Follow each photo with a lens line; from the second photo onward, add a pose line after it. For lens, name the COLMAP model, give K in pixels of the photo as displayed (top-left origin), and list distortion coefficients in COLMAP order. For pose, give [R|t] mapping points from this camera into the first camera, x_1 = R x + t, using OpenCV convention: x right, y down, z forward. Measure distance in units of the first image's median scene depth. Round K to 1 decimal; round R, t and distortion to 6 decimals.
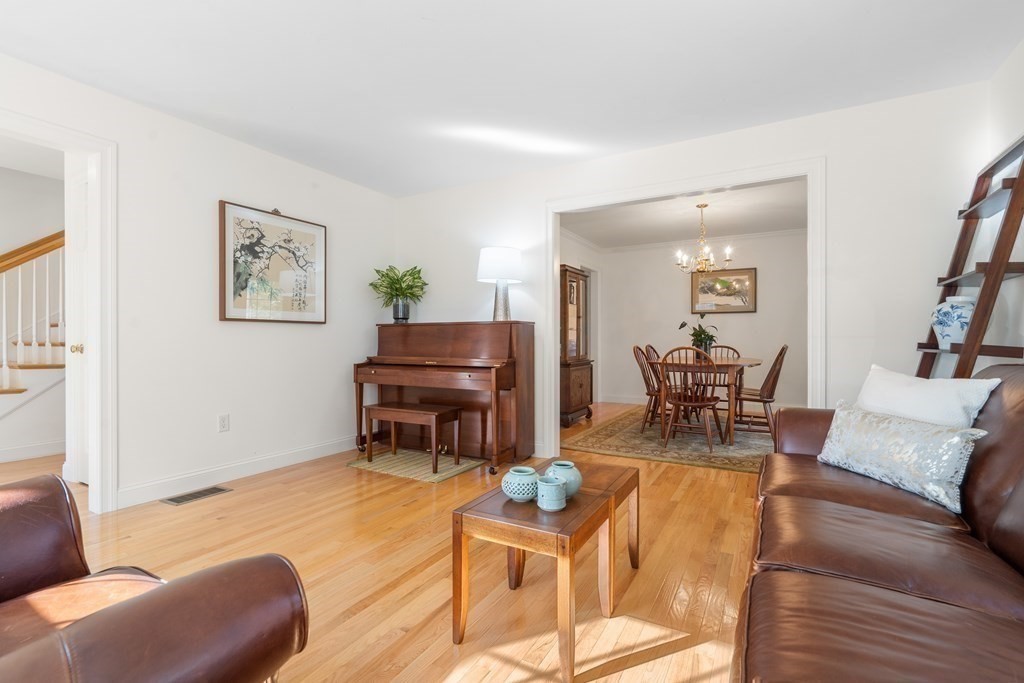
lens RADIAL K [[472.1, 0, 504.9], [0, 472.1, 341.0], [0, 0, 1]] dist [-0.004960, 0.002254]
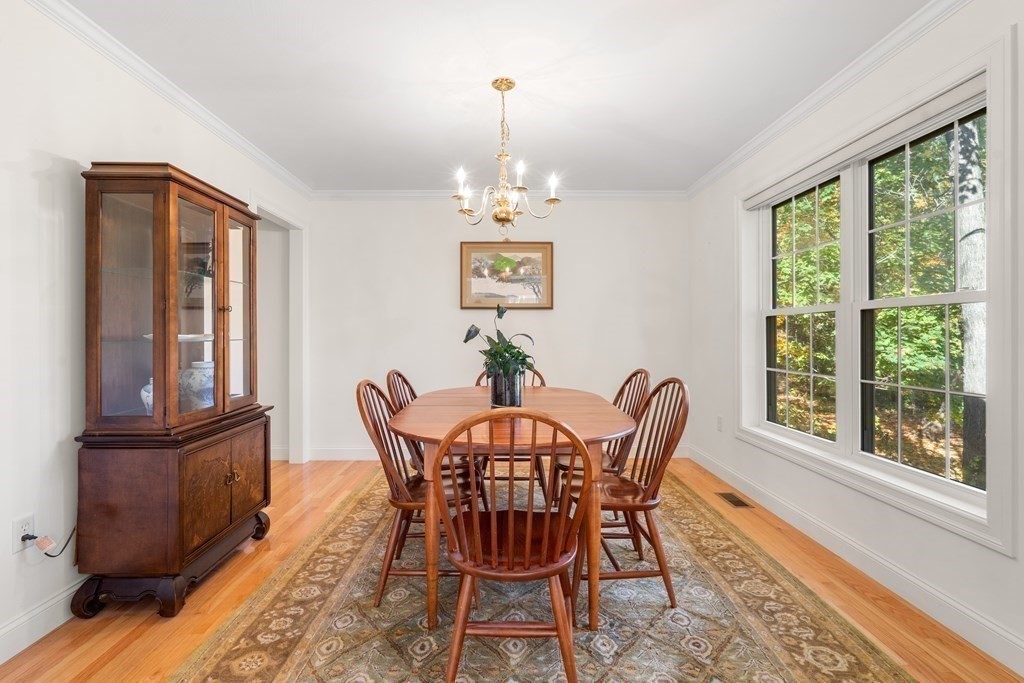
lens RADIAL K [[472.1, 0, 514.1], [0, 472.1, 333.9], [0, 0, 1]] dist [-0.004960, 0.002254]
pose [[0.850706, -0.000800, 0.525641, 0.169930], [0.003200, 0.999988, -0.003658, -0.029539], [-0.525632, 0.004794, 0.850698, 0.571370]]
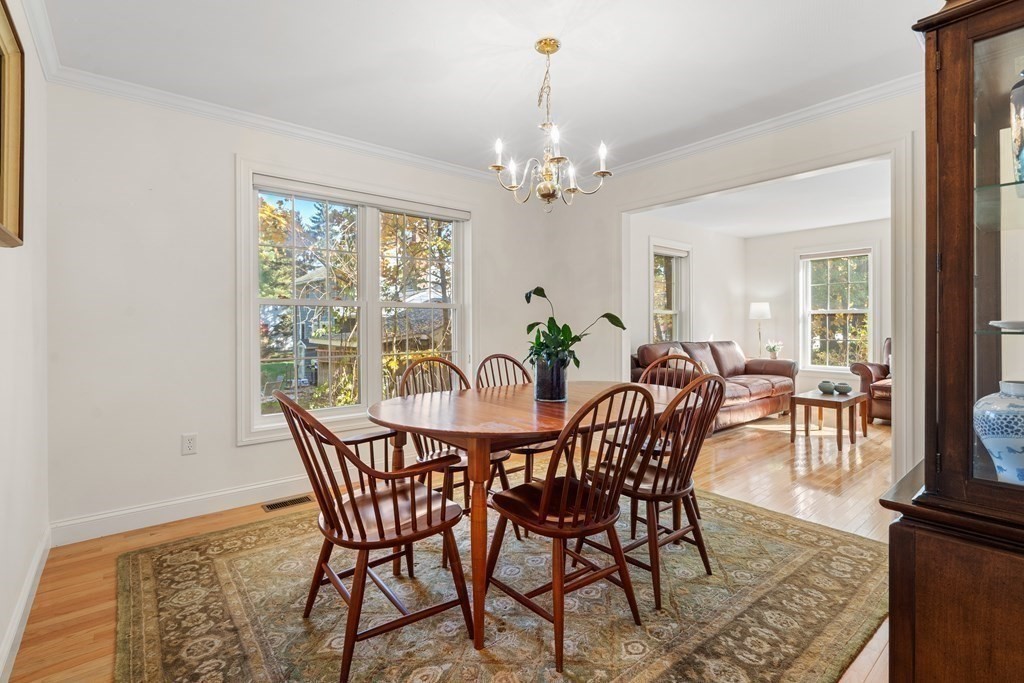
lens RADIAL K [[472.1, 0, 498.2], [0, 472.1, 318.7], [0, 0, 1]] dist [-0.004960, 0.002254]
pose [[-0.932674, 0.006664, 0.360659, 0.291072], [0.005237, 0.999974, -0.004933, -0.032730], [-0.360683, -0.002712, -0.932685, 1.360479]]
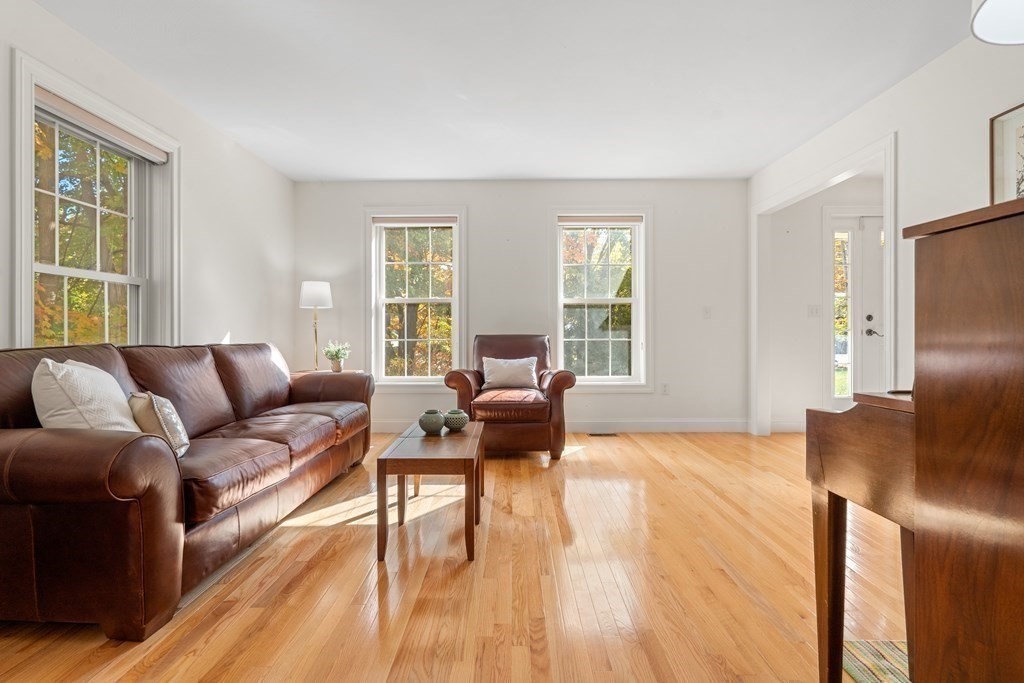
lens RADIAL K [[472.1, 0, 510.9], [0, 472.1, 332.1], [0, 0, 1]] dist [-0.004960, 0.002254]
pose [[-0.869304, 0.008511, -0.494204, 0.197711], [0.007384, 0.999964, 0.004233, 0.004720], [0.494223, 0.000030, -0.869335, 0.761620]]
